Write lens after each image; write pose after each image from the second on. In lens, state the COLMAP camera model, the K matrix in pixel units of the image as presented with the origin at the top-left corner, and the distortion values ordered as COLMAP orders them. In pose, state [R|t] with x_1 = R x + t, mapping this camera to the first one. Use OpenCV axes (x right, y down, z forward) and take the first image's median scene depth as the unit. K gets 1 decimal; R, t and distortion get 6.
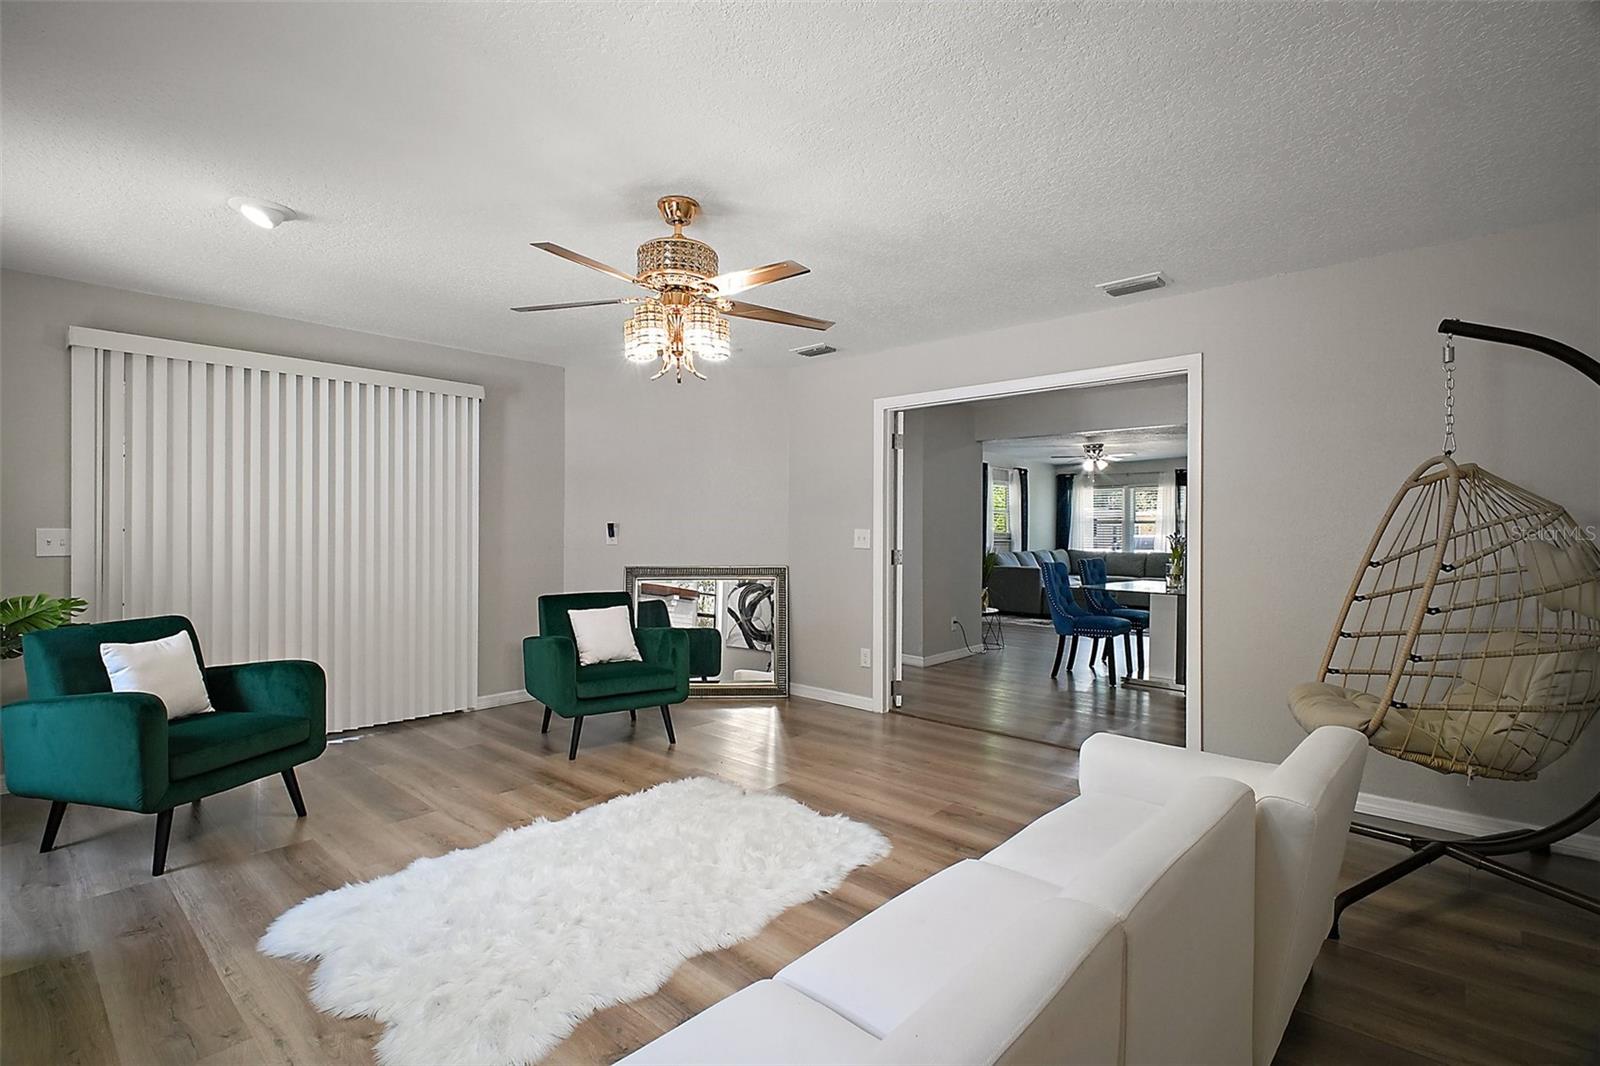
lens RADIAL K [[753.6, 0, 789.9], [0, 753.6, 536.9], [0, 0, 1]] dist [-0.001772, -0.000765]
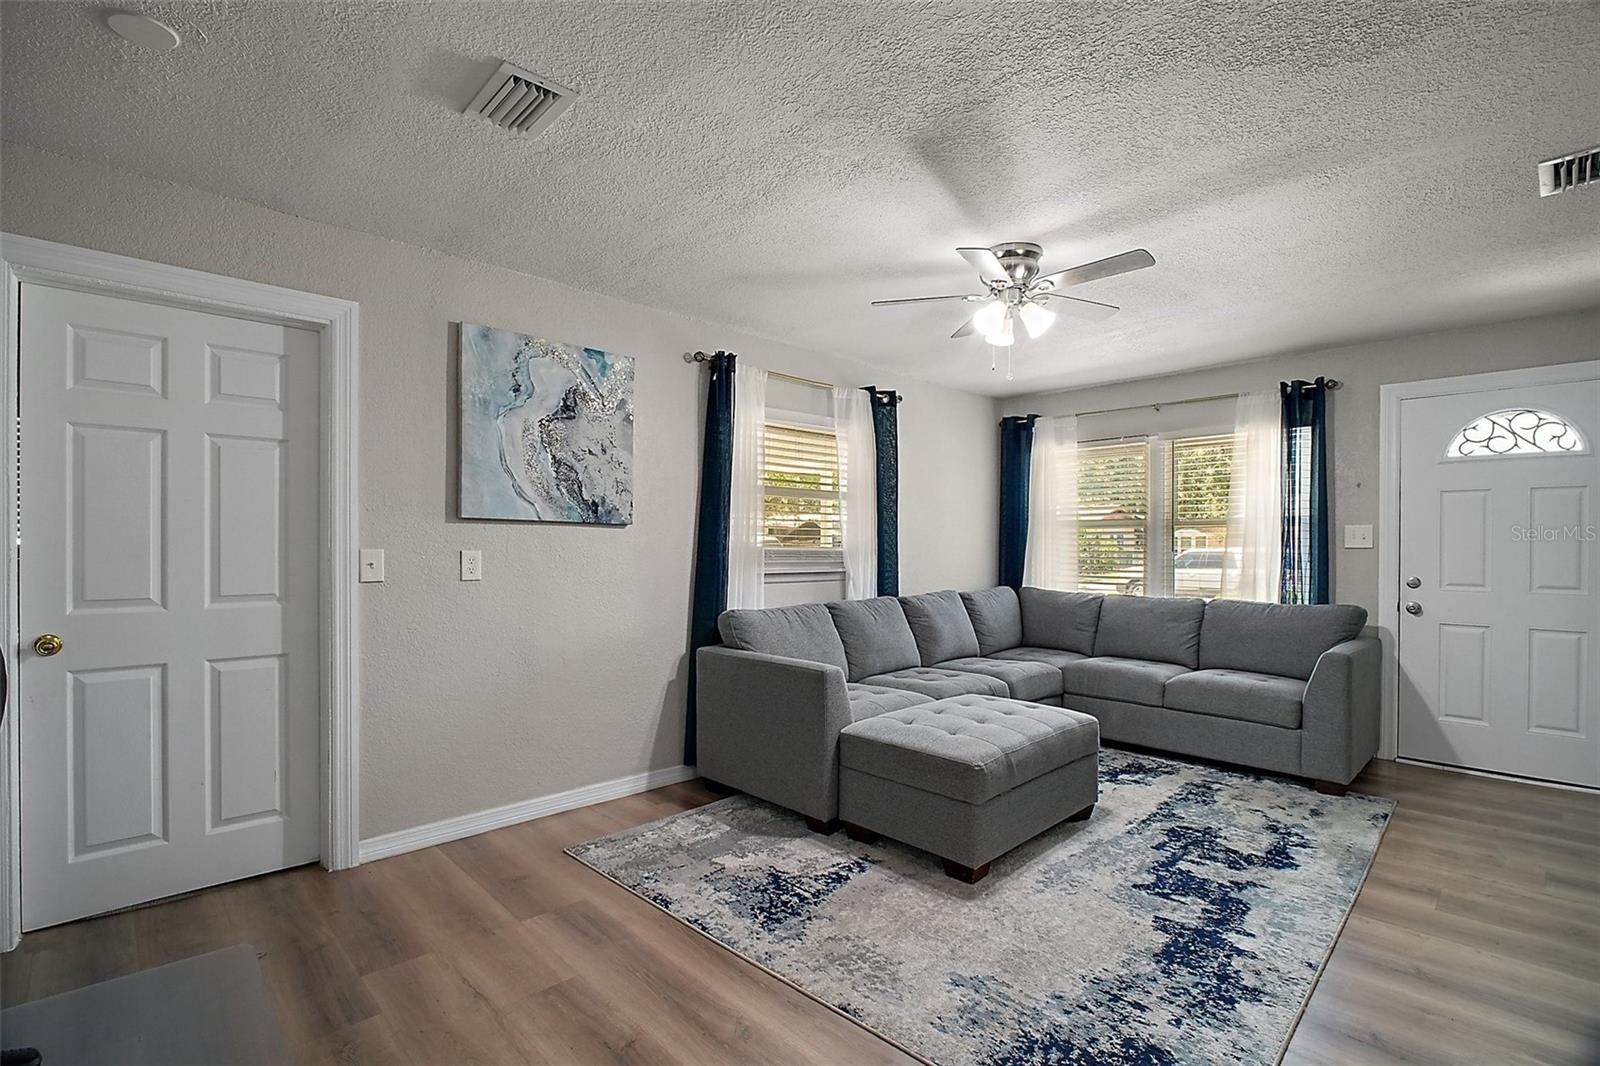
lens RADIAL K [[746.7, 0, 794.0], [0, 746.7, 549.6], [0, 0, 1]] dist [-0.002401, -0.001181]
pose [[0.997025, -0.000180, -0.077085, 0.297958], [0.000232, 1.000000, 0.000674, -0.005819], [0.077085, -0.000689, 0.997024, 0.612933]]
